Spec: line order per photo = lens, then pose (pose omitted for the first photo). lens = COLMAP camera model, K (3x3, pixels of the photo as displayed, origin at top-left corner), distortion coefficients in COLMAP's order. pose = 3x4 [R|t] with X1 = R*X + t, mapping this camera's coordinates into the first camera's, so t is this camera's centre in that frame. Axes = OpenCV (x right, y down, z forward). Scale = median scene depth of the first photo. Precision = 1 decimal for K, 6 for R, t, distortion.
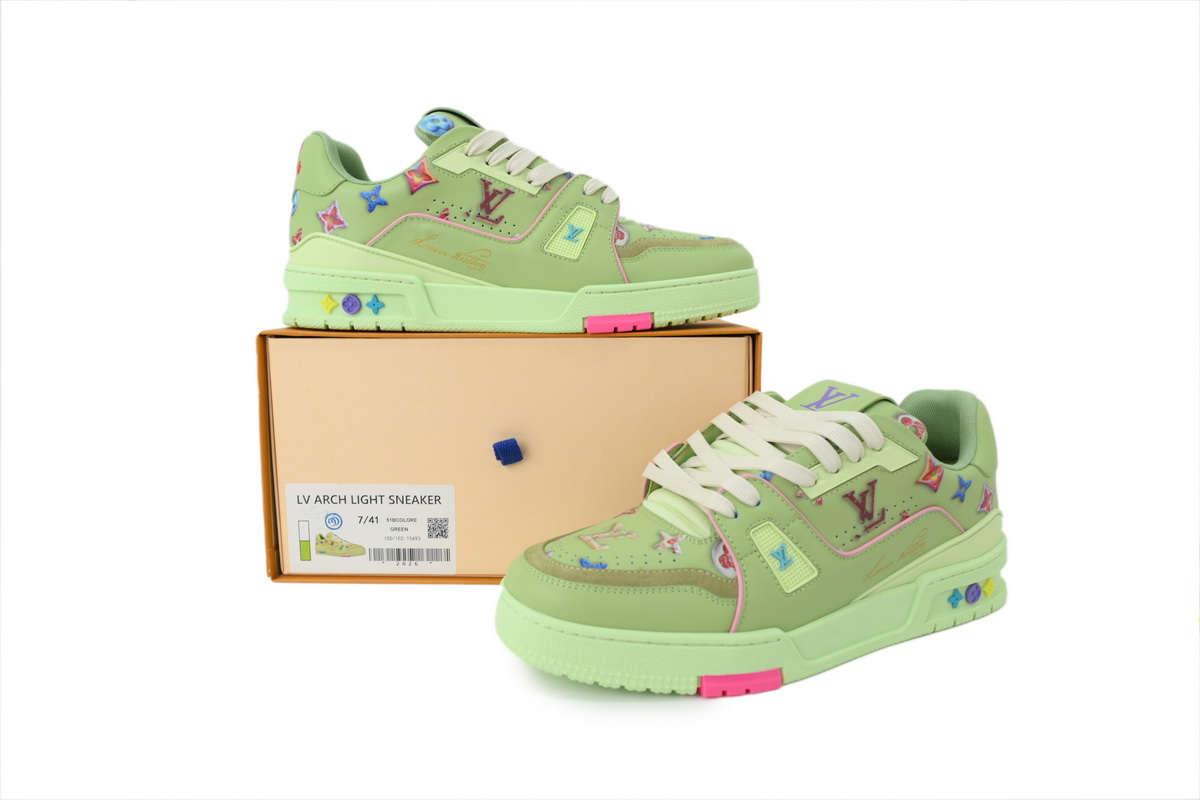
lens RADIAL K [[827.1, 0, 600.0], [0, 827.1, 400.0], [0, 0, 1]] dist [-0.002423, -0.000377]
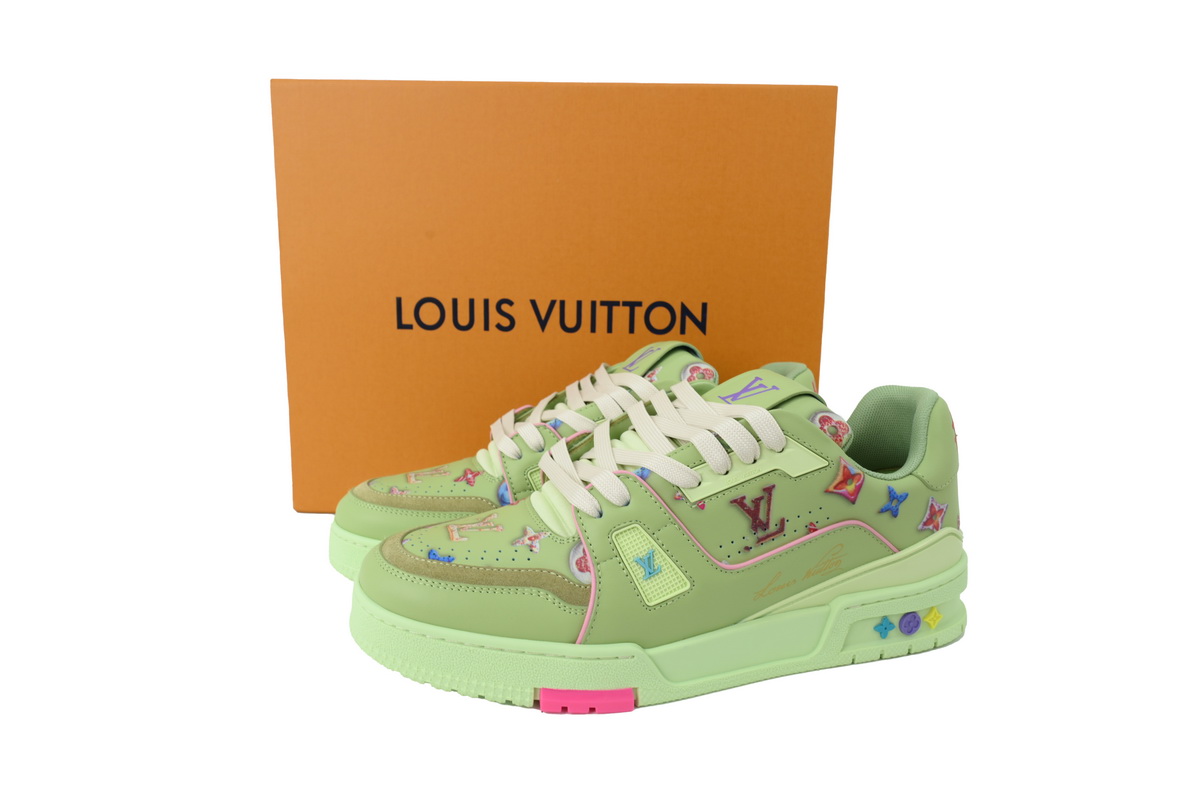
lens RADIAL K [[827.1, 0, 600.0], [0, 827.1, 400.0], [0, 0, 1]] dist [-0.002423, -0.000377]
pose [[0.984334, 0.045843, -0.170252, 0.304762], [-0.041916, 0.998767, 0.026591, -0.009399], [0.171261, -0.019038, 0.985042, 0.111651]]
